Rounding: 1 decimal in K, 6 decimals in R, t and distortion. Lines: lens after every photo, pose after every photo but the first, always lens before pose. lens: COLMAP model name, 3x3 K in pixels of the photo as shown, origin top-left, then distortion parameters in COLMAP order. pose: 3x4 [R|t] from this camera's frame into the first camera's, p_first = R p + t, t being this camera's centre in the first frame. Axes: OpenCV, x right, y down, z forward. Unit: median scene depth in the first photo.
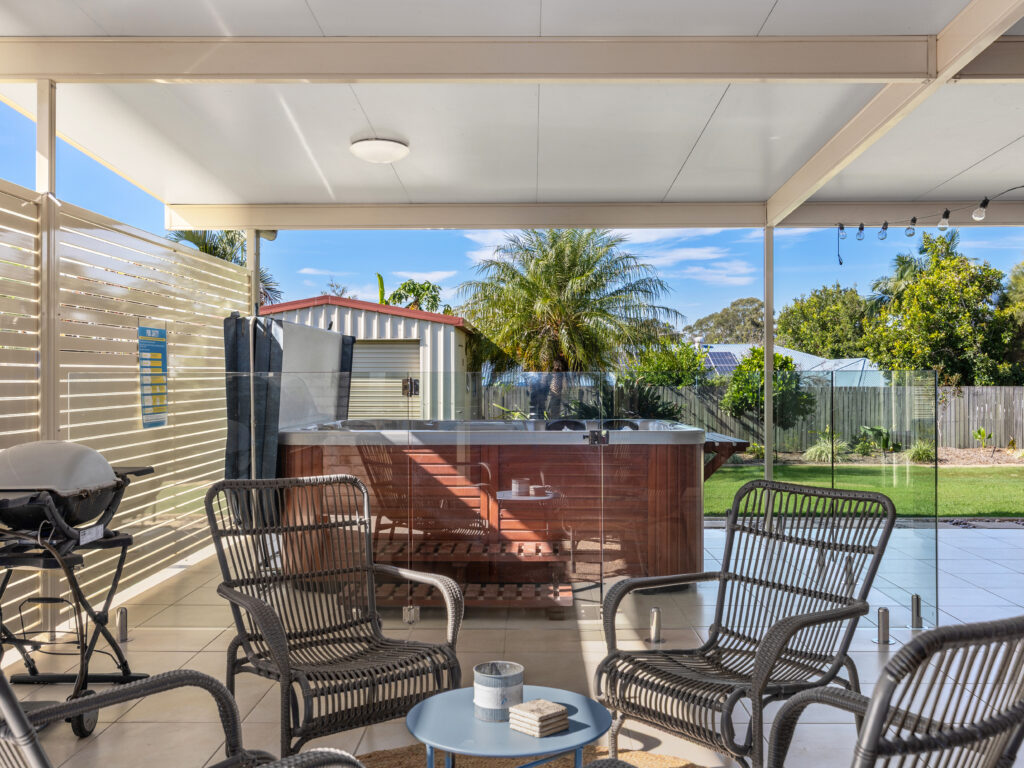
lens RADIAL K [[1006.4, 0, 512.0], [0, 1006.4, 384.0], [0, 0, 1]] dist [0.000674, 0.003350]
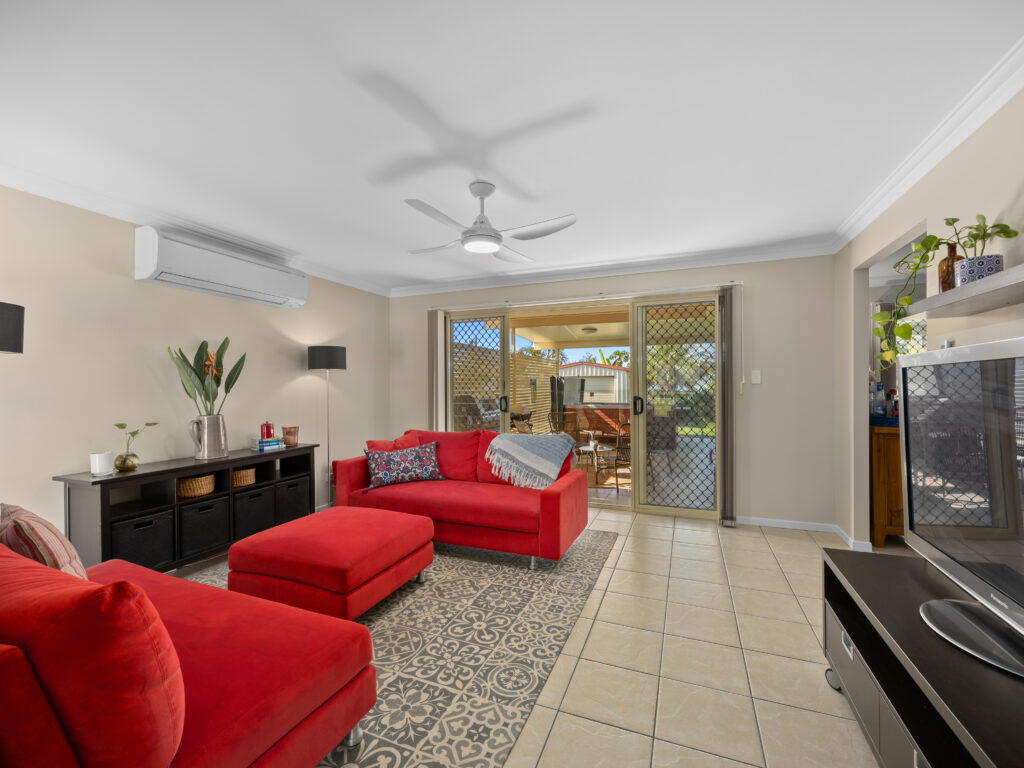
lens RADIAL K [[436.4, 0, 510.6], [0, 436.4, 387.4], [0, 0, 1]] dist [-0.002330, 0.000096]
pose [[0.933589, -0.002760, -0.358335, 0.196409], [0.002761, 0.999996, -0.000509, -0.021857], [0.358335, -0.000514, 0.933593, -0.704104]]
